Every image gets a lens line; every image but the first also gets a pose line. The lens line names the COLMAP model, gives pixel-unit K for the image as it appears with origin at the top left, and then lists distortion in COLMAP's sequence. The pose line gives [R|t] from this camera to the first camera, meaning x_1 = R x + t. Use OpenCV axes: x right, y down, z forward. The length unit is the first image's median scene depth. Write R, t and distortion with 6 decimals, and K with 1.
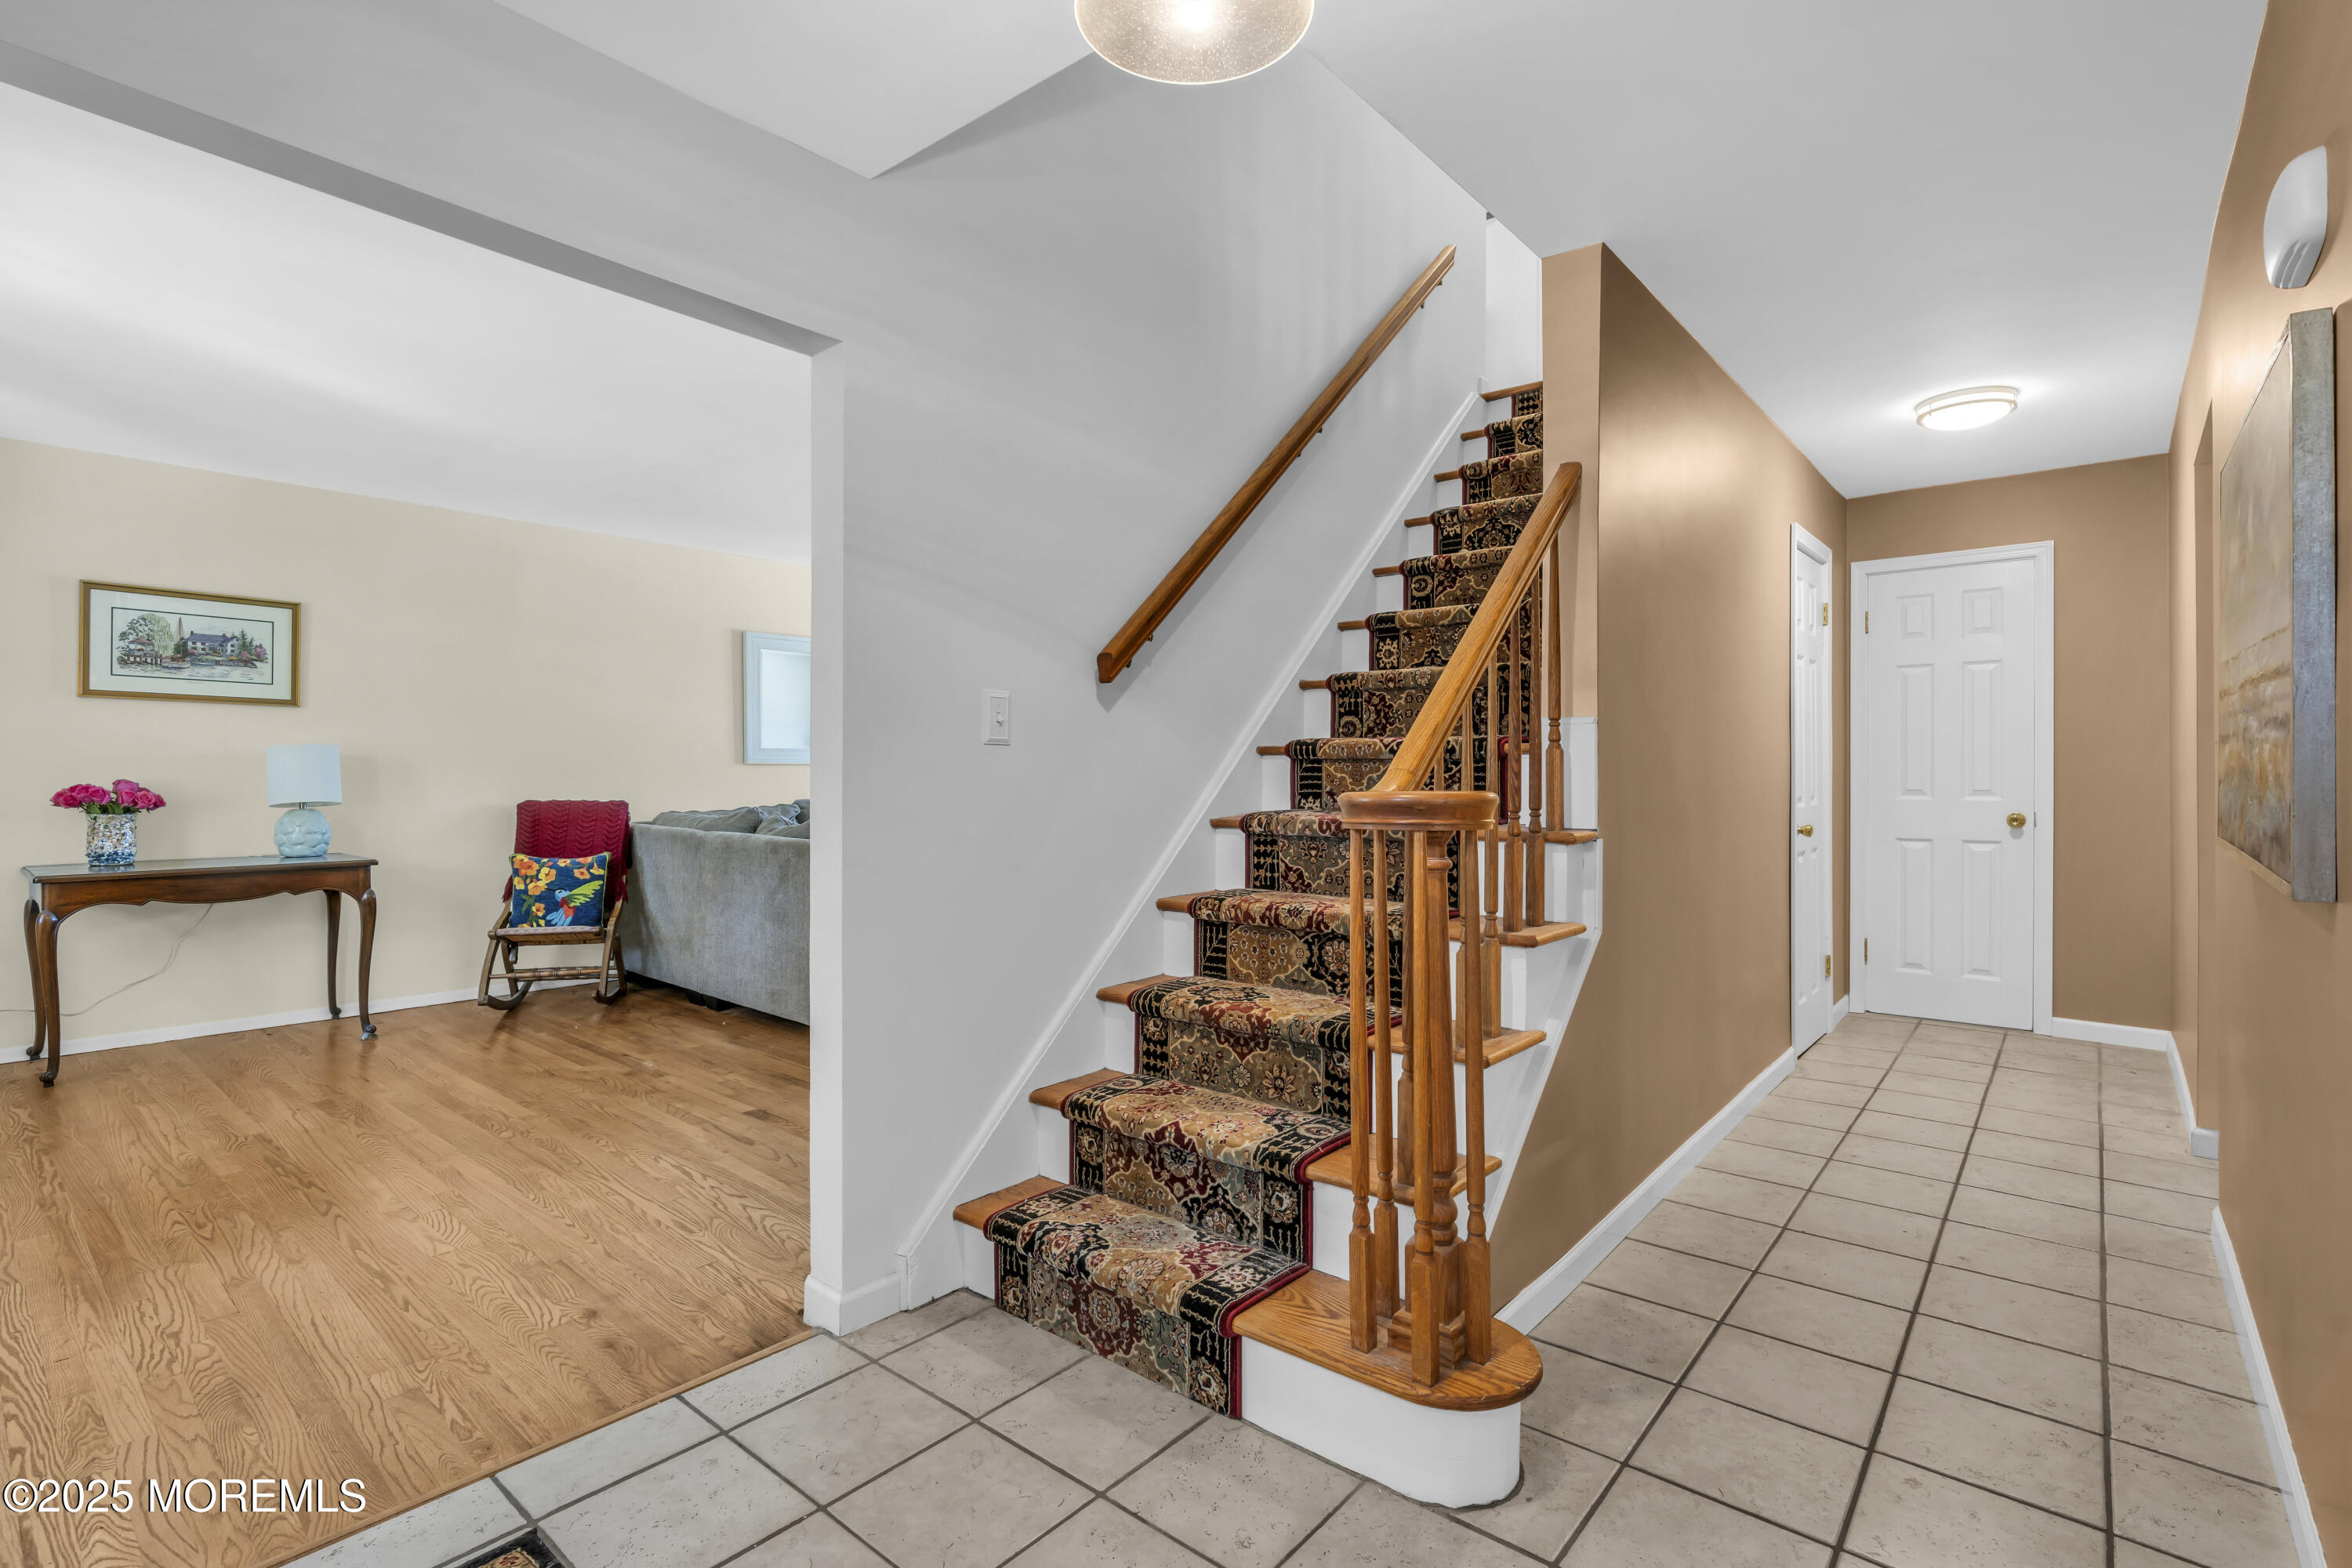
lens RADIAL K [[1101.0, 0, 1169.8], [0, 1101.0, 778.0], [0, 0, 1]] dist [0.000007, 0.000124]
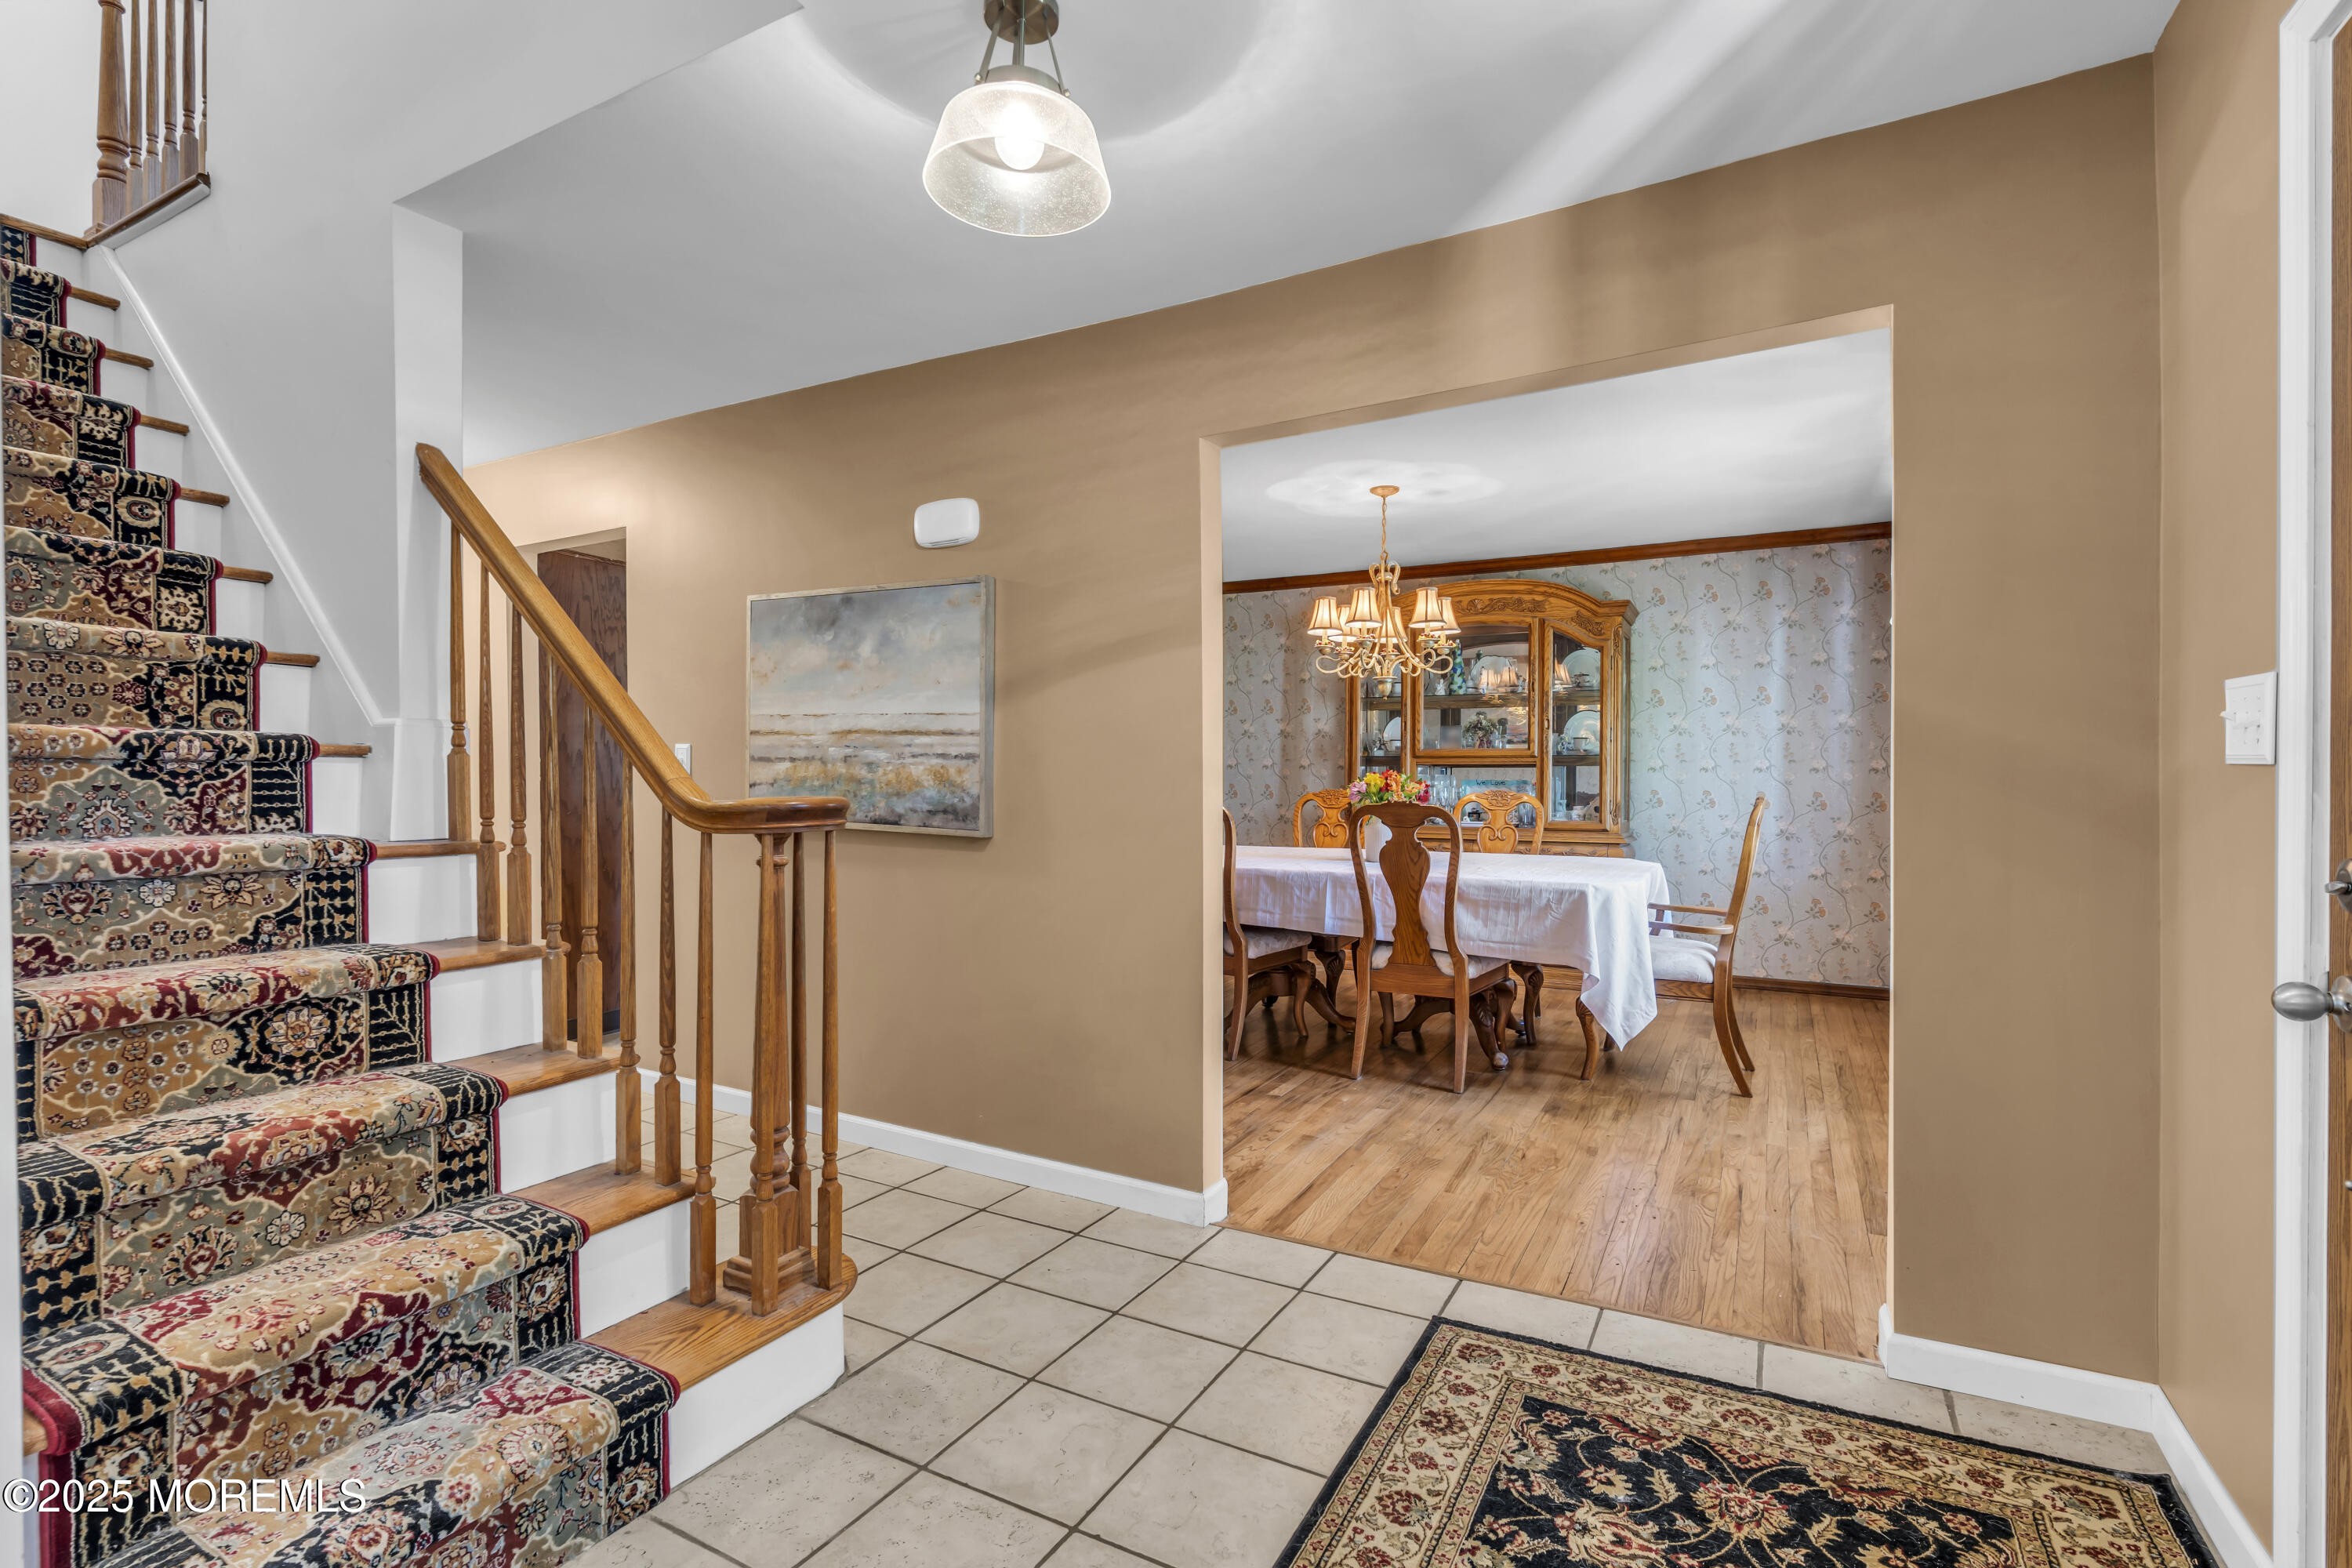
lens RADIAL K [[1101.0, 0, 1169.8], [0, 1101.0, 778.0], [0, 0, 1]] dist [0.000007, 0.000124]
pose [[-0.191294, -0.002135, 0.981530, -0.748181], [-0.000100, 0.999998, 0.002156, -0.008355], [-0.981533, 0.000314, -0.191294, 0.633581]]
